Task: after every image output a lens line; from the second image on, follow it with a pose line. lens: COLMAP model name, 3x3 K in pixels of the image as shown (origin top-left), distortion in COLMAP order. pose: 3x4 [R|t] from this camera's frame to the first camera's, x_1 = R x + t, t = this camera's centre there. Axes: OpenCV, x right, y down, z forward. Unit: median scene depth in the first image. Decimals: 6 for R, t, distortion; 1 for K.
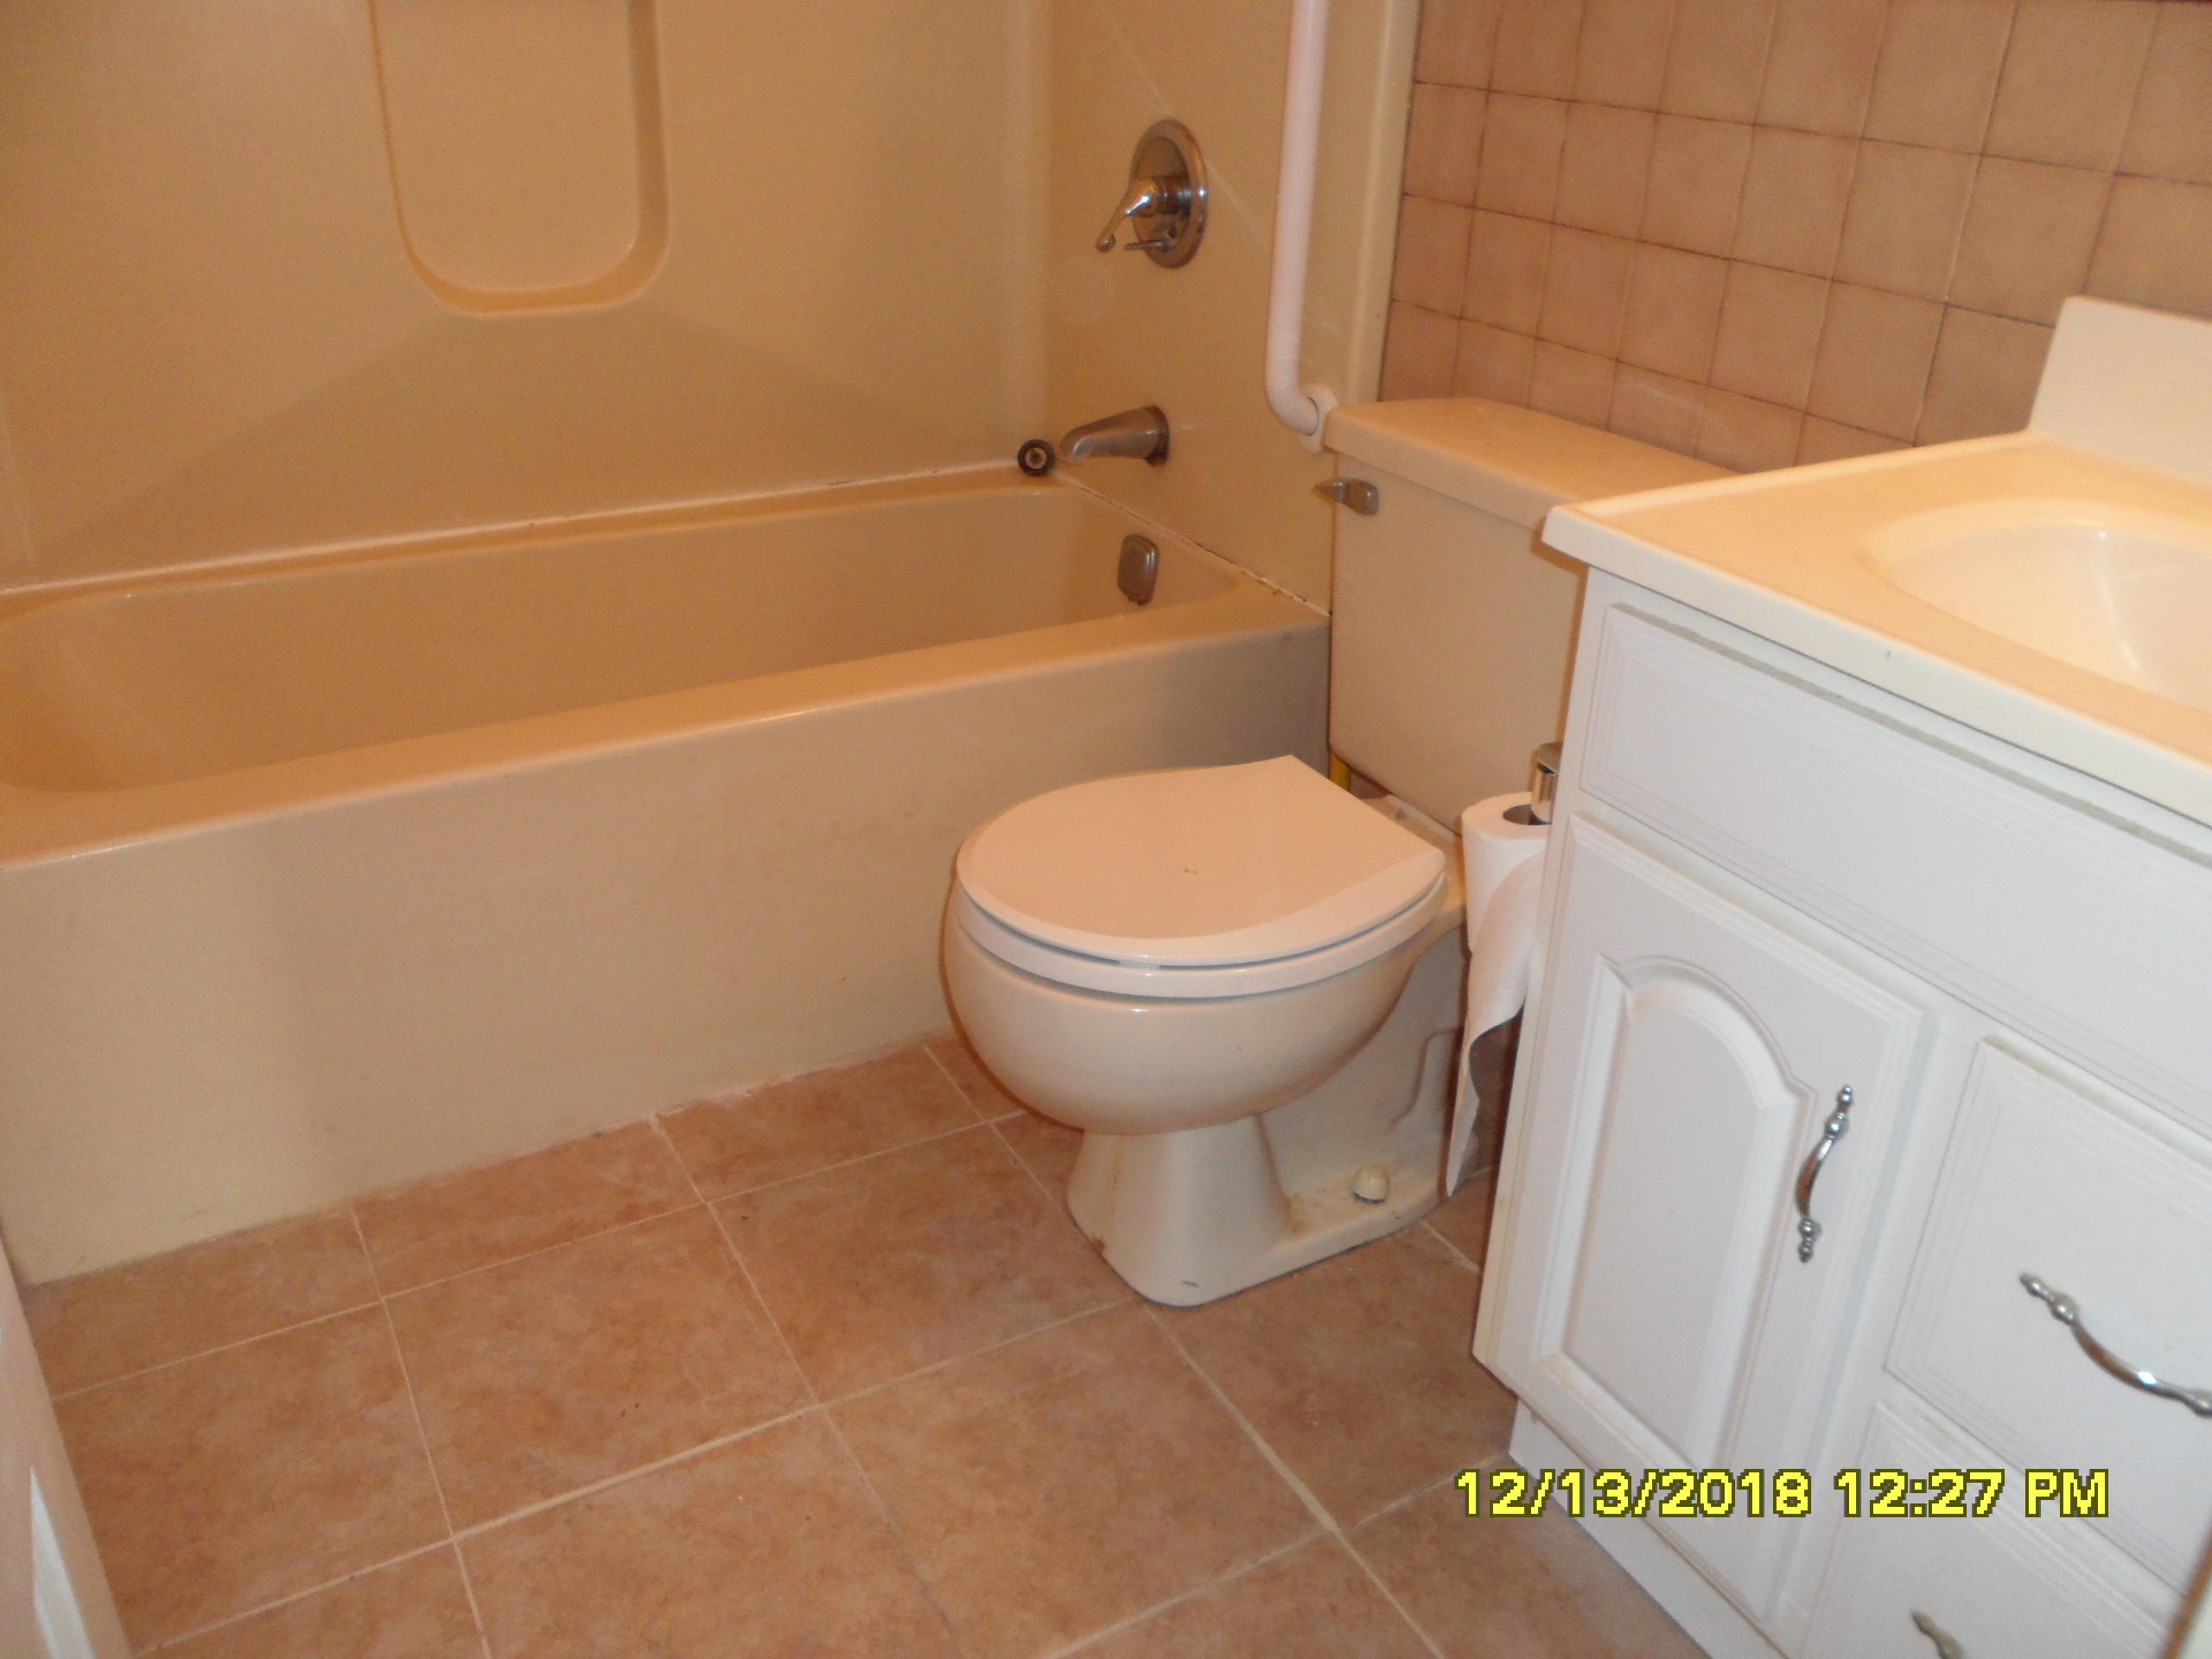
lens RADIAL K [[1781.4, 0, 1108.0], [0, 1781.4, 825.1], [0, 0, 1]] dist [-0.044555, 0.034452]
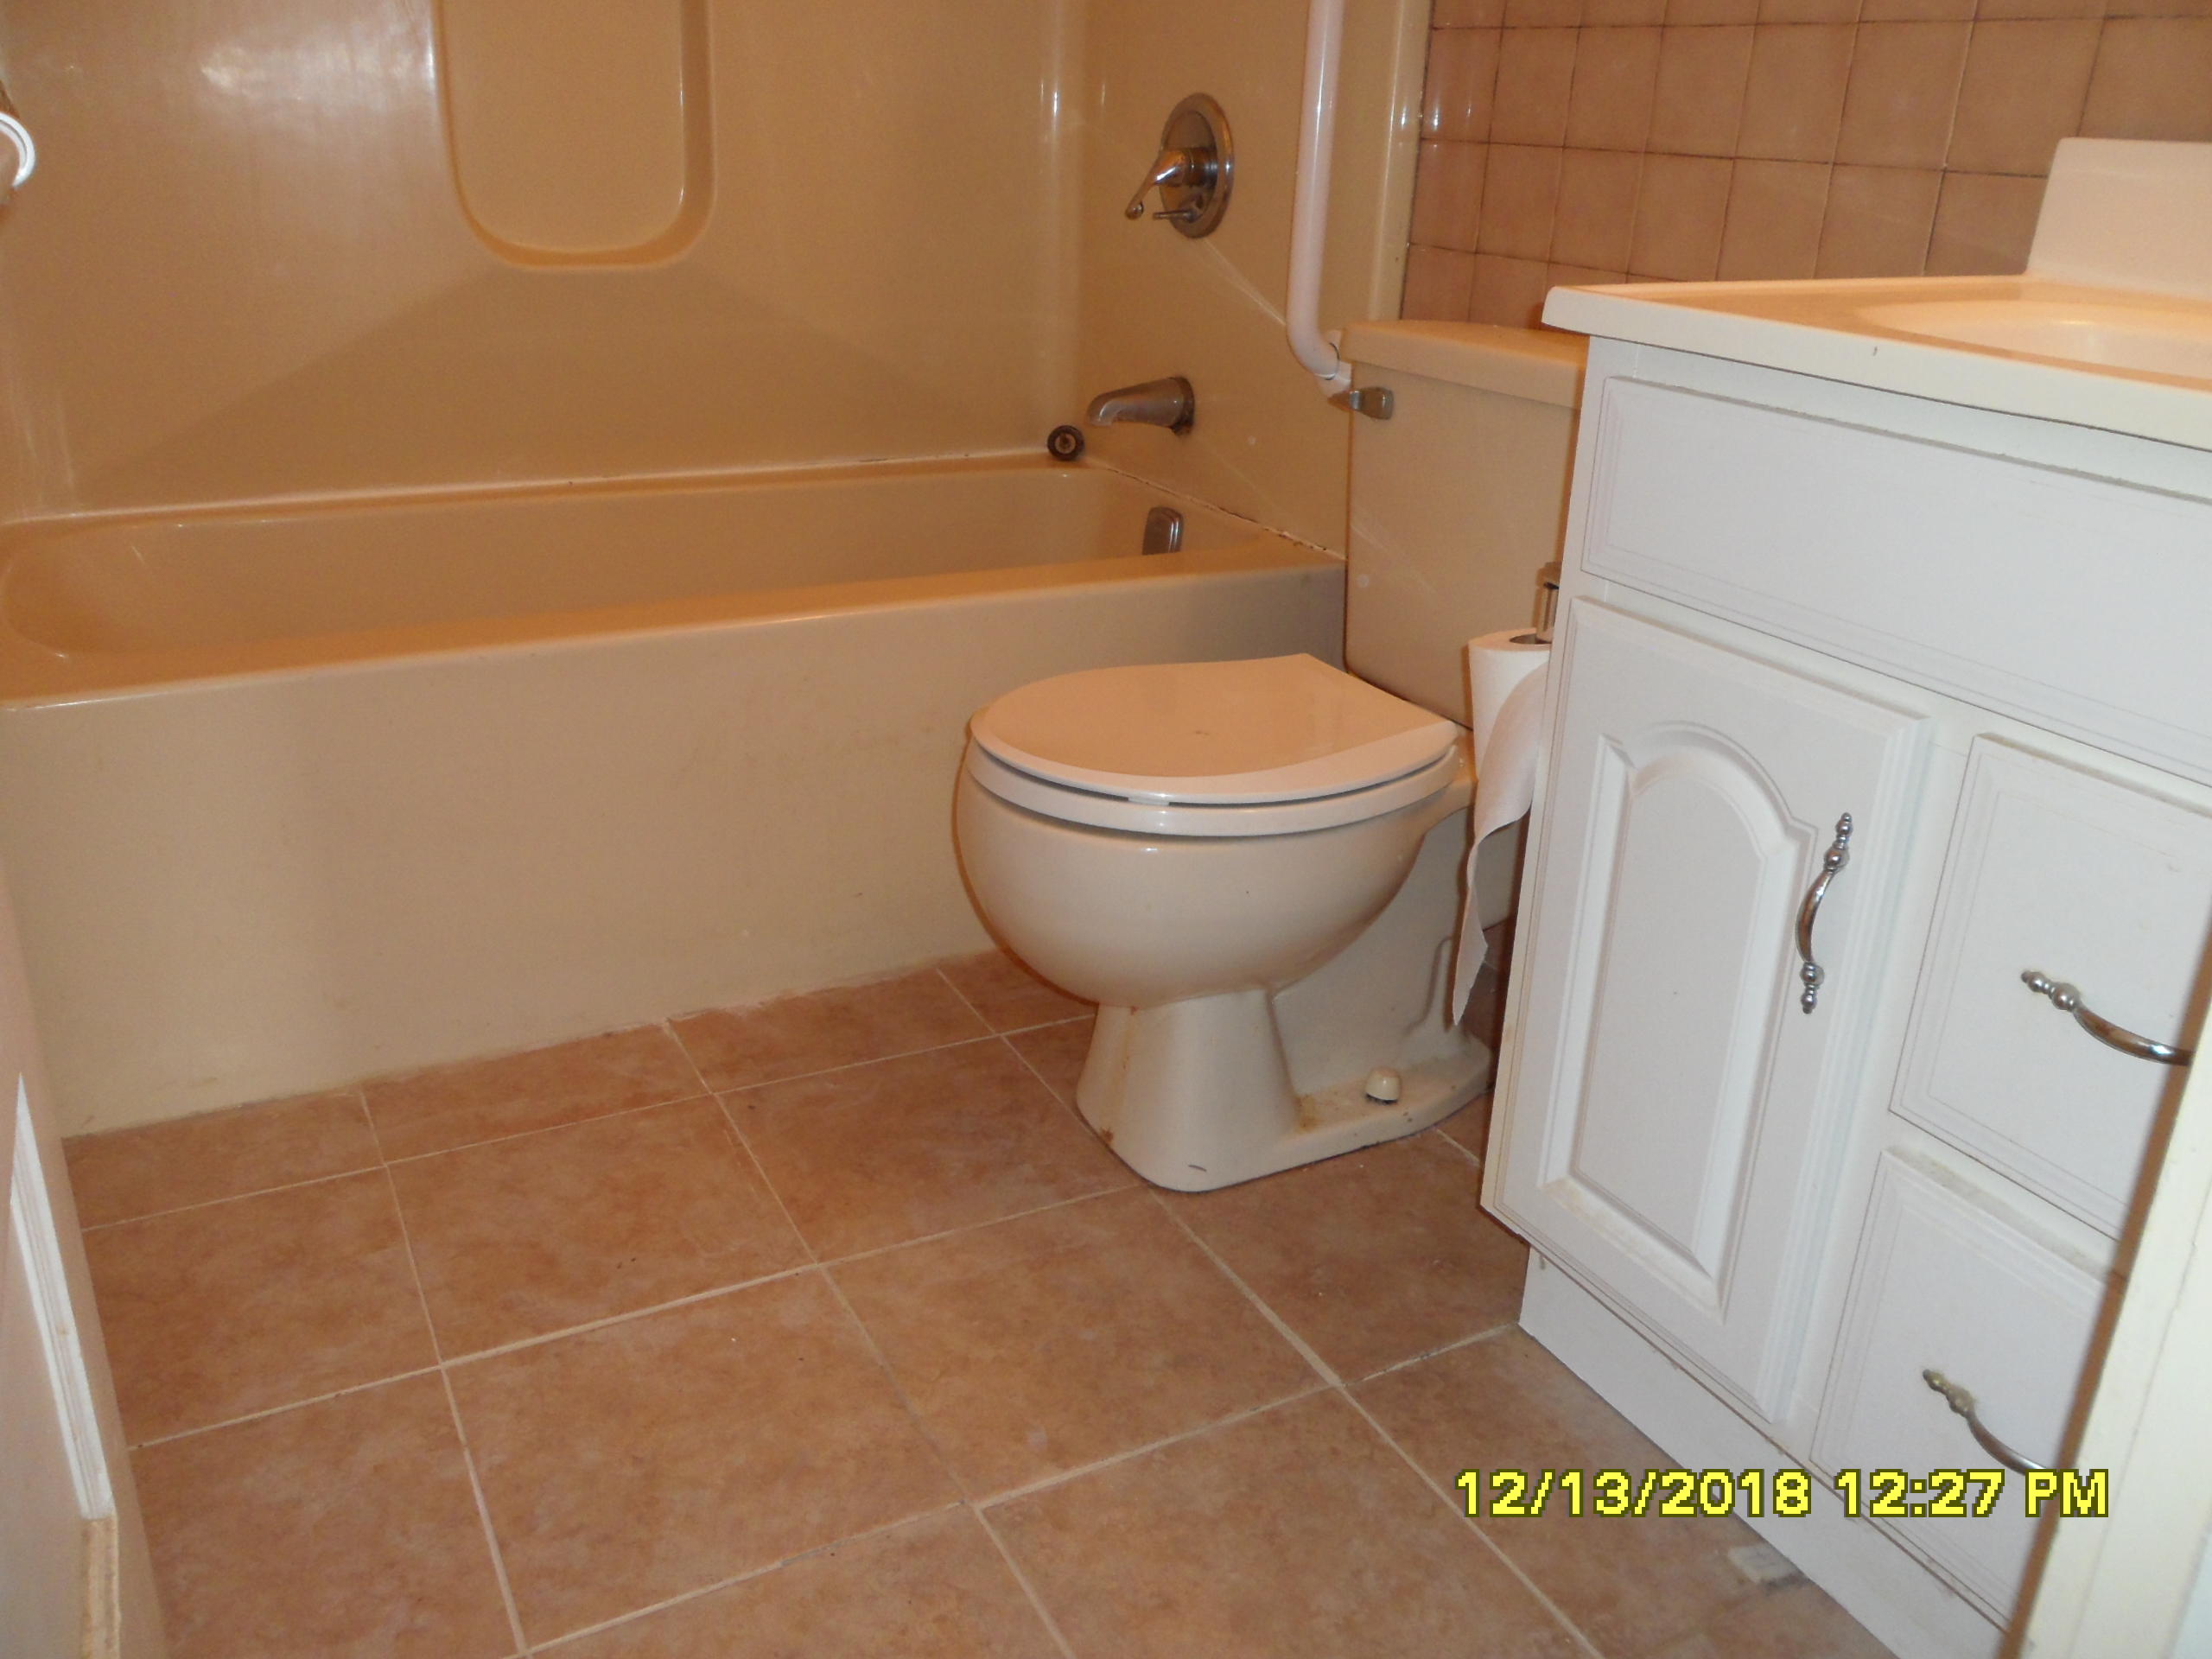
lens RADIAL K [[1781.4, 0, 1111.8], [0, 1781.4, 848.0], [0, 0, 1]] dist [-0.044555, 0.034452]
pose [[0.999665, 0.016379, -0.020023, 0.016124], [-0.017853, 0.996963, -0.075804, 0.161362], [0.018720, 0.076136, 0.996922, 0.000110]]
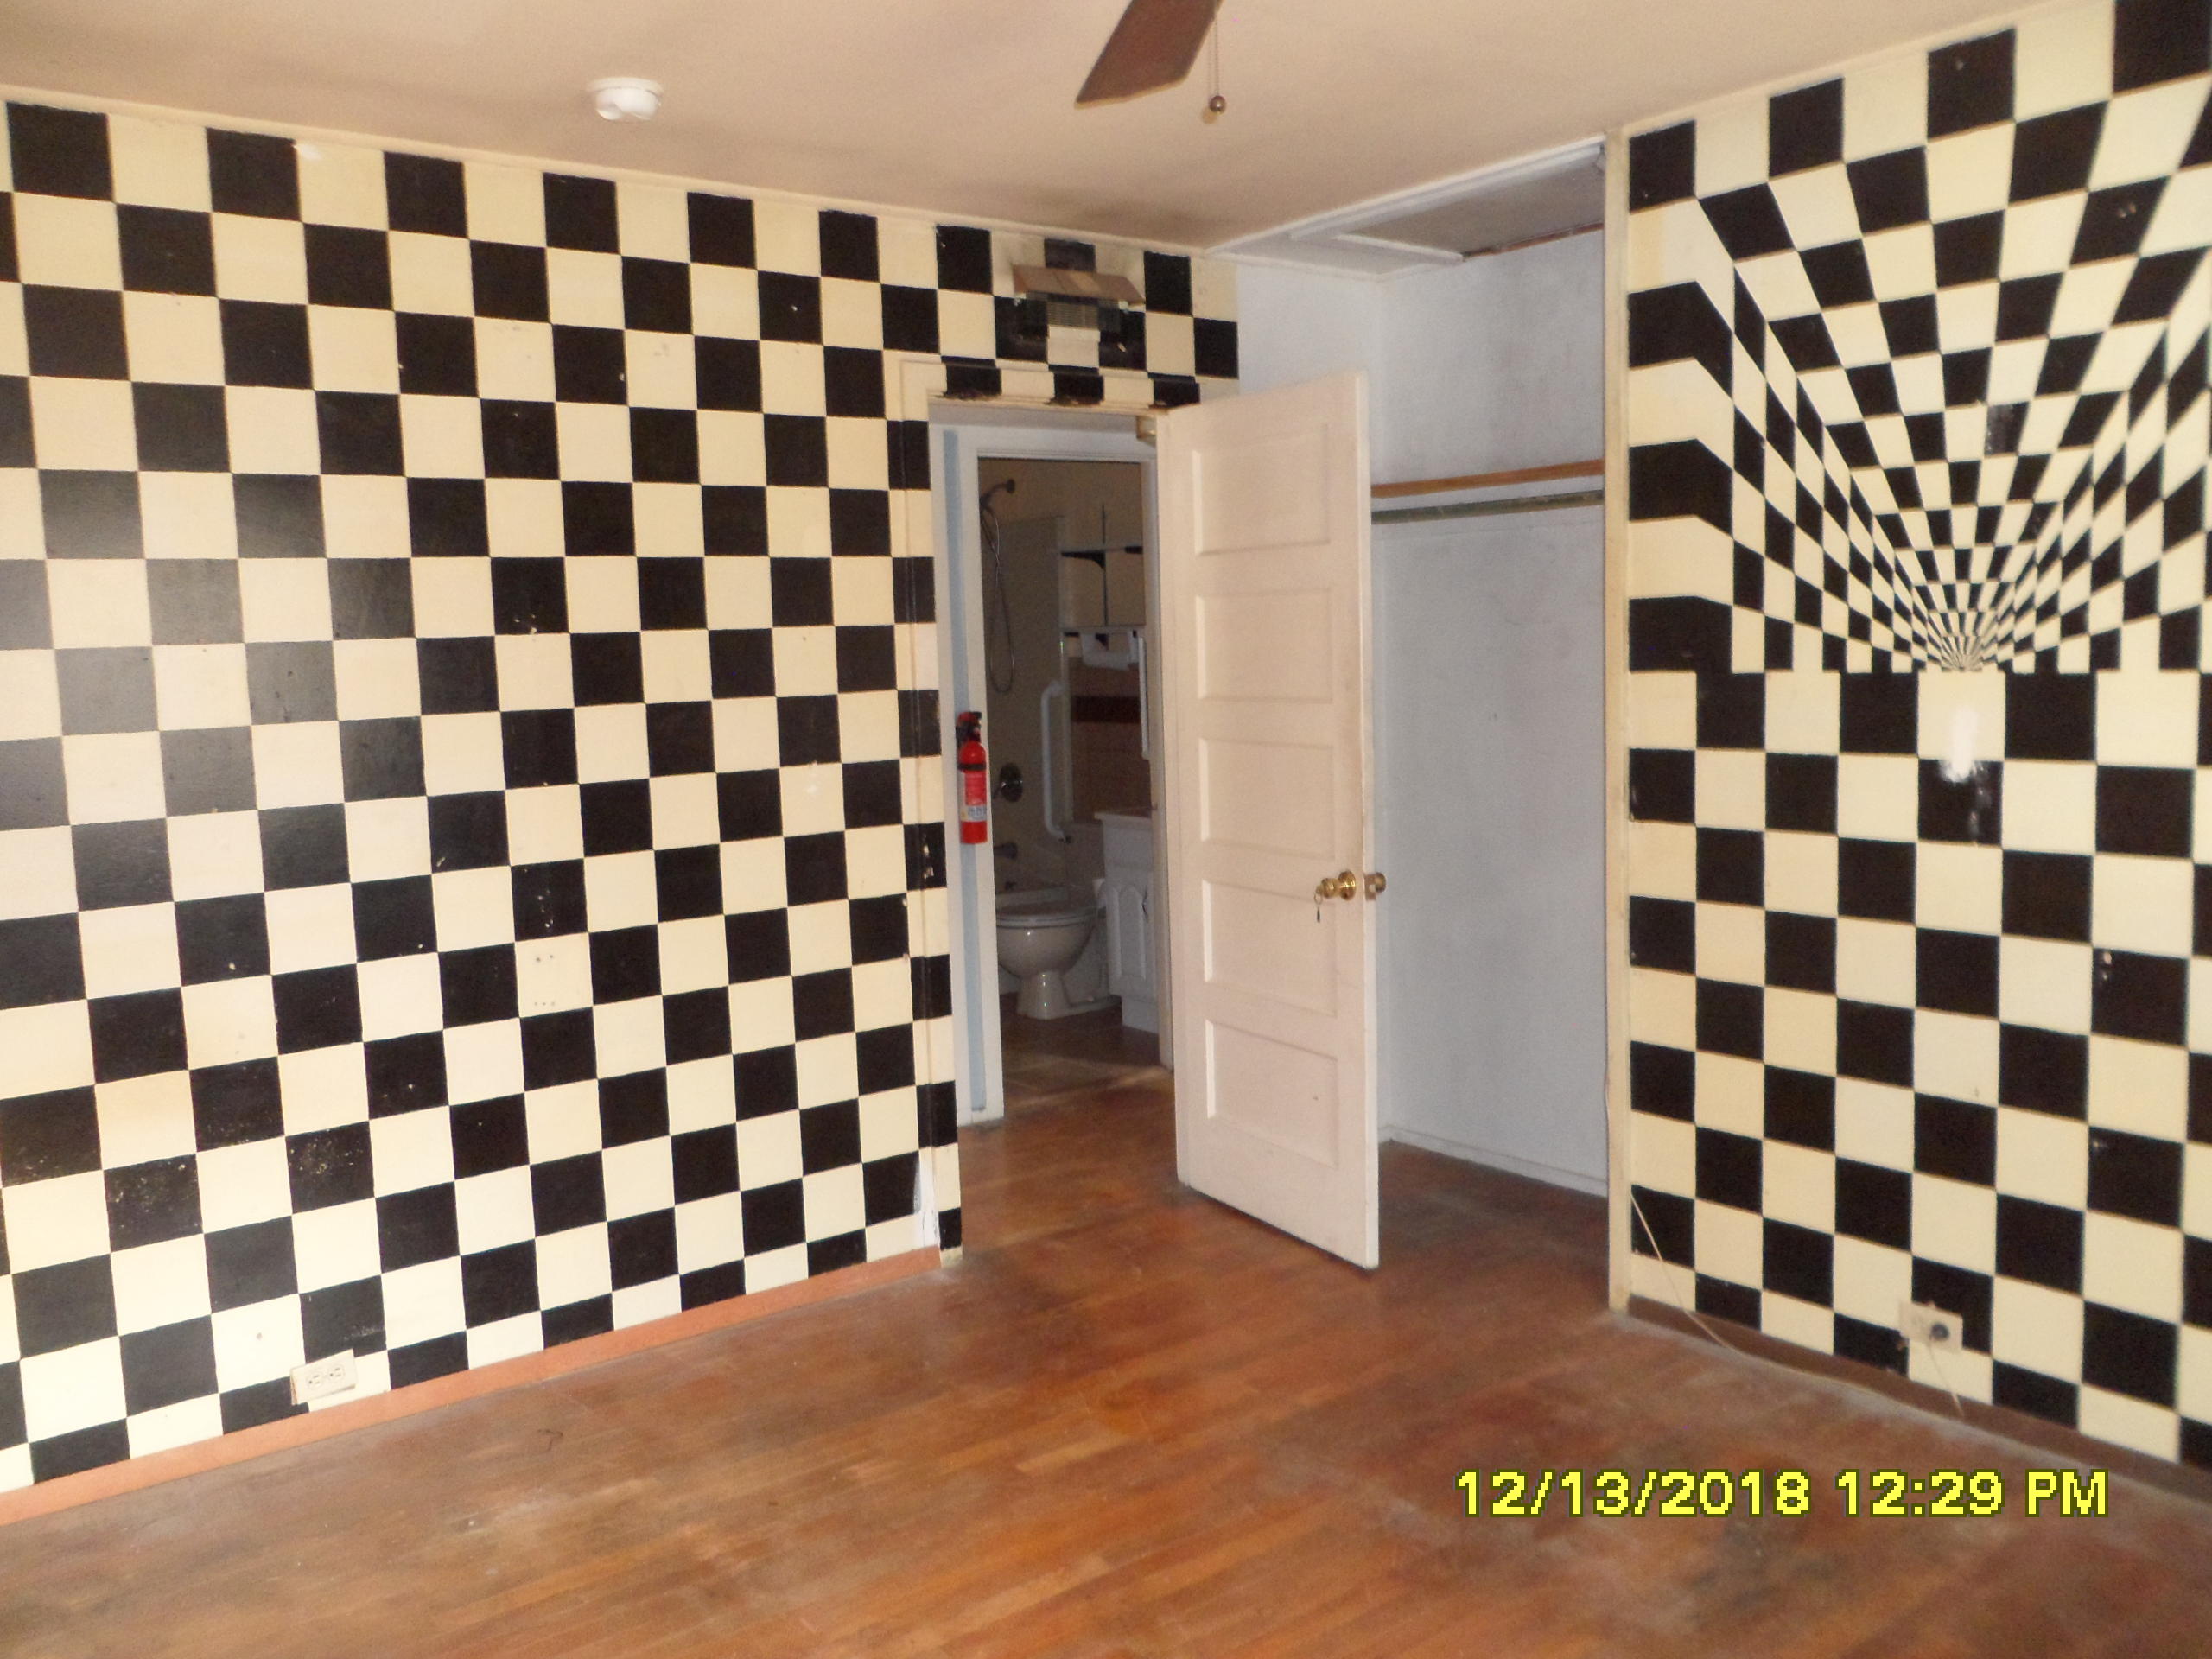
lens RADIAL K [[1781.4, 0, 1097.3], [0, 1781.4, 827.1], [0, 0, 1]] dist [-0.044555, 0.034452]
pose [[0.990400, -0.069586, 0.119442, -0.342059], [0.108105, 0.928398, -0.355513, 1.477019], [-0.086151, 0.365013, 0.927008, -3.371489]]
